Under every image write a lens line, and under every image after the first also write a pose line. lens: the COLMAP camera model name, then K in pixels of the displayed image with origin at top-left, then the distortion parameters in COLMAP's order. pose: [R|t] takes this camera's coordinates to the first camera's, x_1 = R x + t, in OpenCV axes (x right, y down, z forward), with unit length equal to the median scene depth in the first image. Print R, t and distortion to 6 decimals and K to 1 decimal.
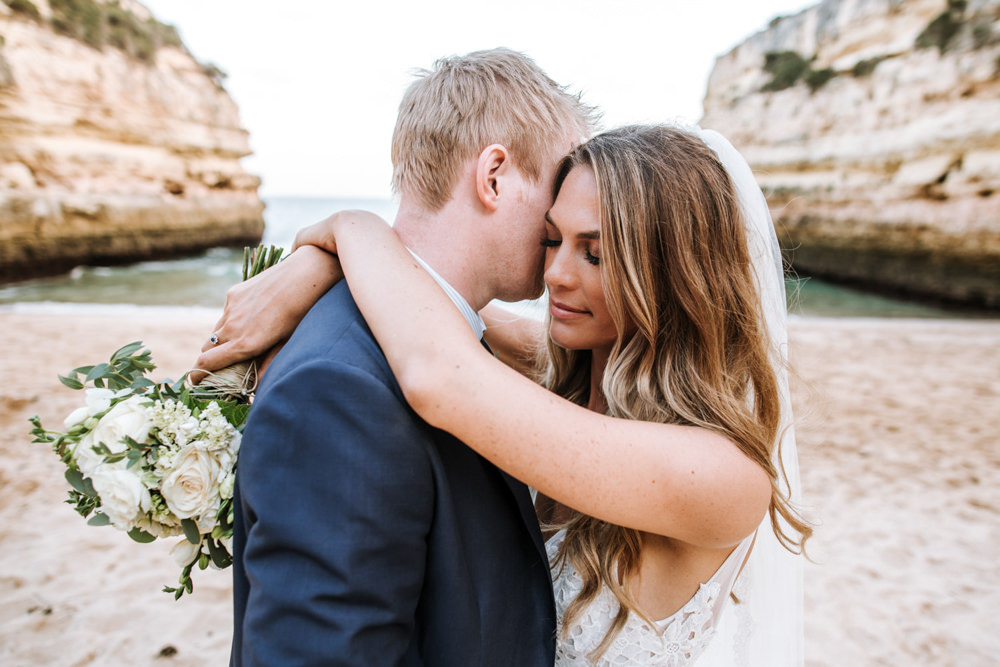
lens RADIAL K [[775.6, 0, 542.5], [0, 775.6, 333.5], [0, 0, 1]] dist [-0.035502, 0.031285]
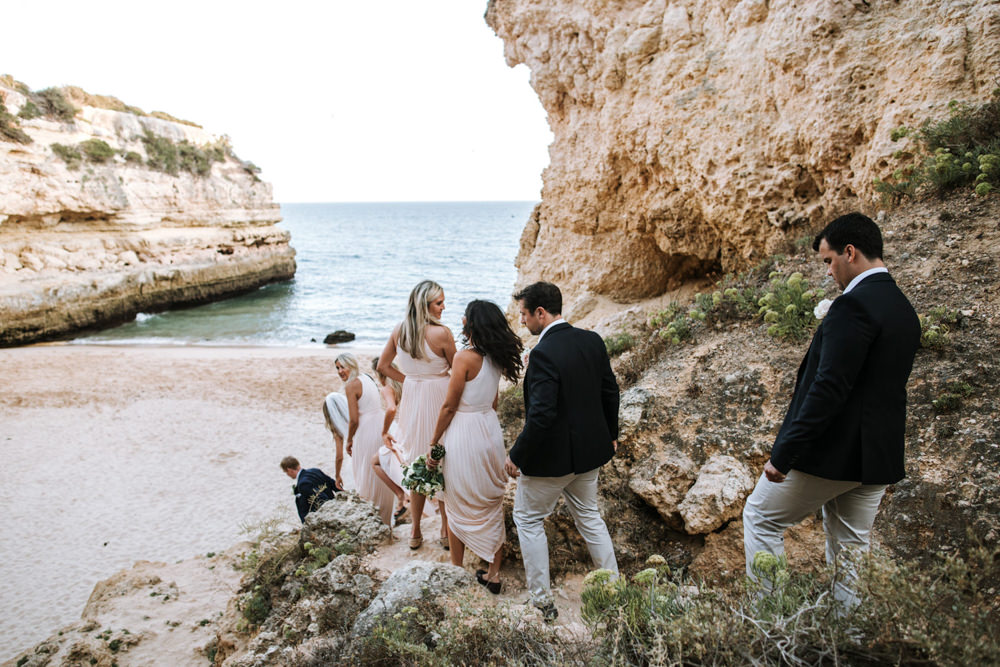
lens RADIAL K [[793.4, 0, 500.2], [0, 793.4, 335.6], [0, 0, 1]] dist [-0.027031, -0.001584]
pose [[0.986661, -0.004286, -0.162732, 0.384781], [0.005840, 0.999942, 0.009075, -0.043009], [0.162684, -0.009904, 0.986629, -0.556033]]
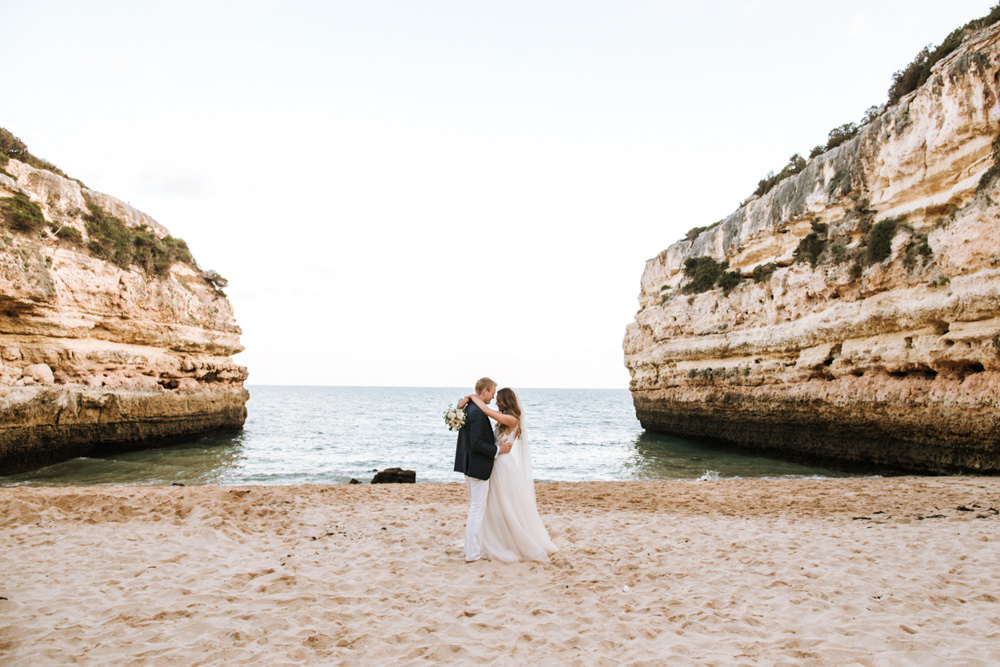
lens RADIAL K [[775.6, 0, 550.6], [0, 775.6, 299.7], [0, 0, 1]] dist [-0.035502, 0.031285]
pose [[0.997988, -0.013255, 0.062005, 0.003642], [0.029934, 0.960562, -0.276449, 0.028206], [-0.055896, 0.277749, 0.959026, -0.165935]]
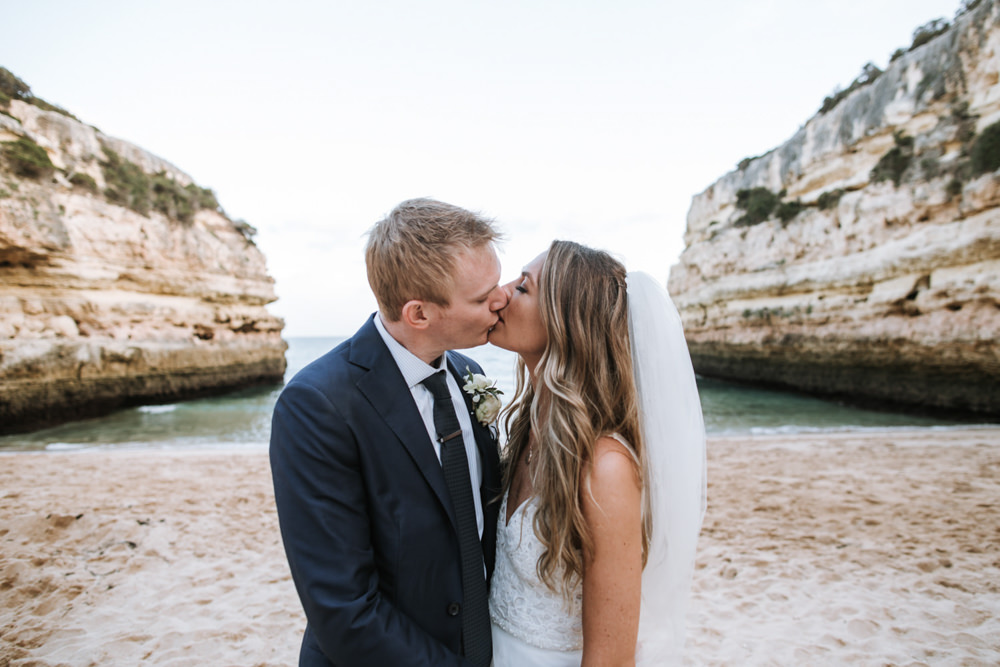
lens RADIAL K [[738.2, 0, 524.6], [0, 738.2, 312.4], [0, 0, 1]] dist [-0.025535, 0.025034]
pose [[0.998897, -0.039698, -0.025088, 0.003684], [0.033971, 0.979687, -0.197634, 0.005771], [0.032424, 0.196564, 0.979955, -0.014793]]
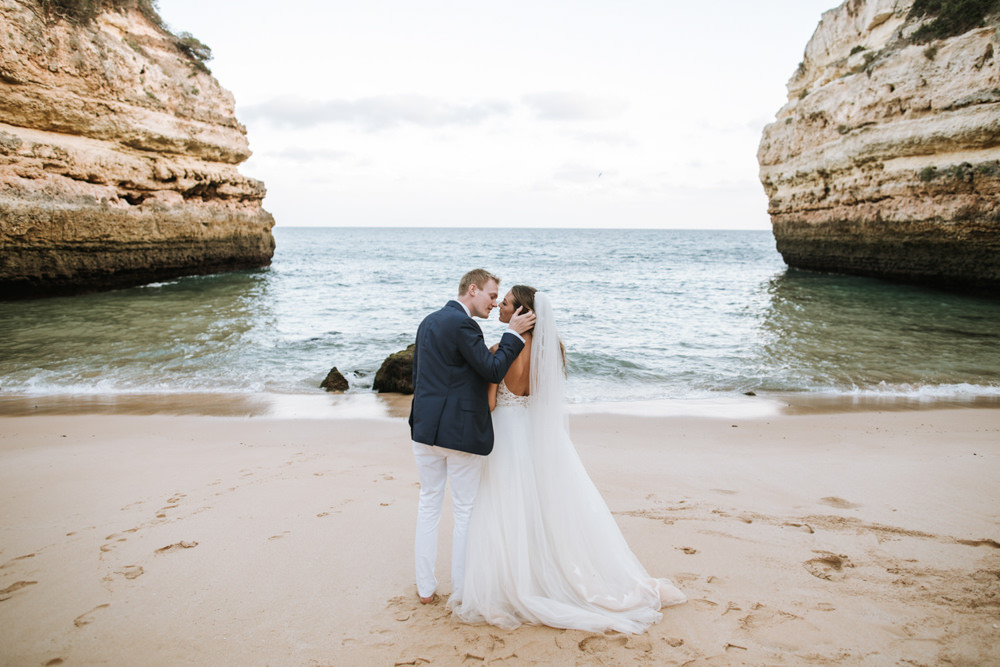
lens RADIAL K [[693.6, 0, 506.0], [0, 693.6, 323.0], [0, 0, 1]] dist [-0.007568, 0.002822]
pose [[0.995760, -0.011022, -0.091328, -0.056623], [0.007653, 0.999280, -0.037159, -0.038336], [0.091672, 0.036303, 0.995127, 0.445649]]
